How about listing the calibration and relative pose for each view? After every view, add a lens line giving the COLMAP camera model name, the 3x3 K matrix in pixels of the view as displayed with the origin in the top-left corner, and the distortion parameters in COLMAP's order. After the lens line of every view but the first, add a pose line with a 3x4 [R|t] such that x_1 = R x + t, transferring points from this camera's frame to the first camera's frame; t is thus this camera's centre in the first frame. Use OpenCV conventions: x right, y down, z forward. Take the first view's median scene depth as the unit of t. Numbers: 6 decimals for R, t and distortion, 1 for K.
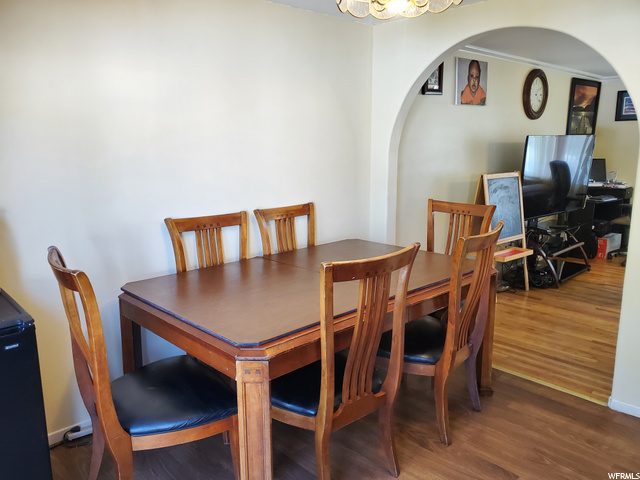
lens RADIAL K [[516.5, 0, 320.0], [0, 516.5, 240.0], [0, 0, 1]] dist [0.058730, -0.003512]
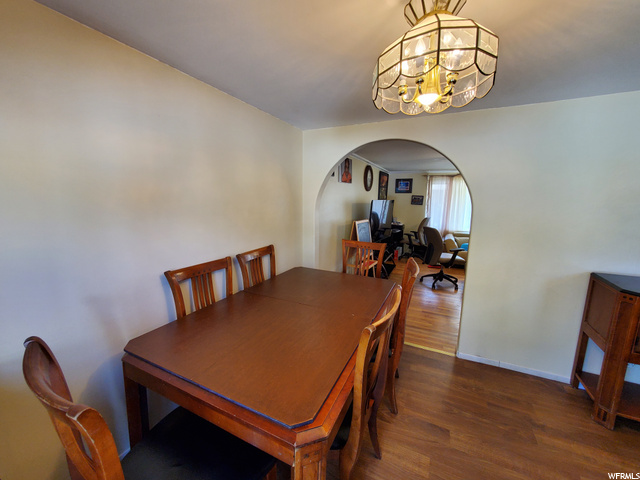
lens RADIAL K [[257.9, 0, 322.2], [0, 257.9, 237.5], [0, 0, 1]] dist [0.002551, 0.000014]
pose [[0.933136, -0.037031, 0.357612, -0.156751], [0.048975, 0.998502, -0.024398, -0.078075], [-0.356173, 0.040280, 0.933551, 0.311114]]
